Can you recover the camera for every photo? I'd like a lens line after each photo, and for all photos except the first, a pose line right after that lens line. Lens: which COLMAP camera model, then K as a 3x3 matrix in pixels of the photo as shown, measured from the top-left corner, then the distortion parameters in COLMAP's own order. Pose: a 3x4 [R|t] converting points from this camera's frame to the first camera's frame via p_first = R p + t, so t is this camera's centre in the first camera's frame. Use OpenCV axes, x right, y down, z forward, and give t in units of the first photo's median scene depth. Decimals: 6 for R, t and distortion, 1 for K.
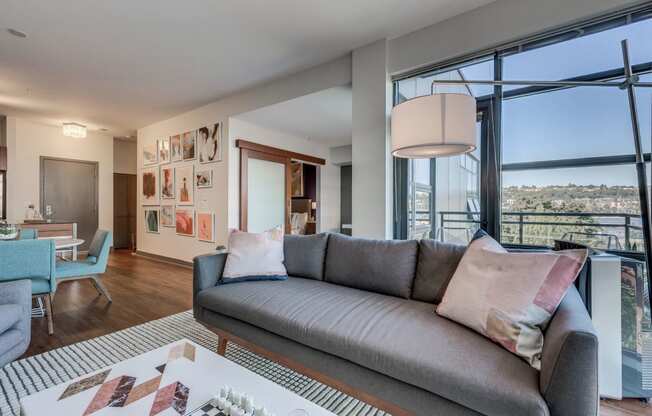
lens RADIAL K [[289.6, 0, 324.1], [0, 289.6, 207.9], [0, 0, 1]] dist [0.001879, 0.000438]
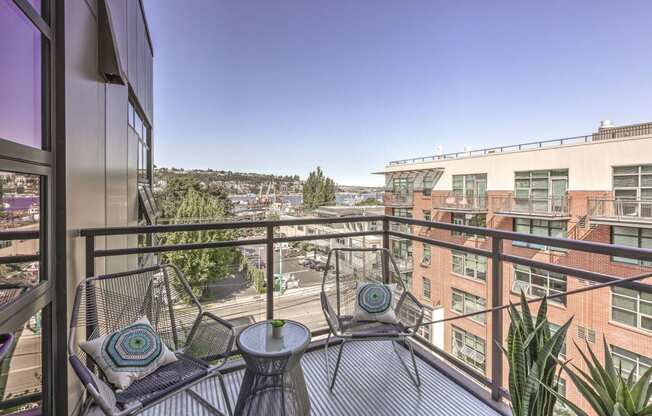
lens RADIAL K [[299.3, 0, 322.4], [0, 299.3, 197.6], [0, 0, 1]] dist [-0.001268, 0.000040]
pose [[0.483851, -0.024129, 0.874818, 0.220994], [-0.001011, 0.999604, 0.028130, -0.035001], [-0.875150, -0.014495, 0.483635, 0.561068]]
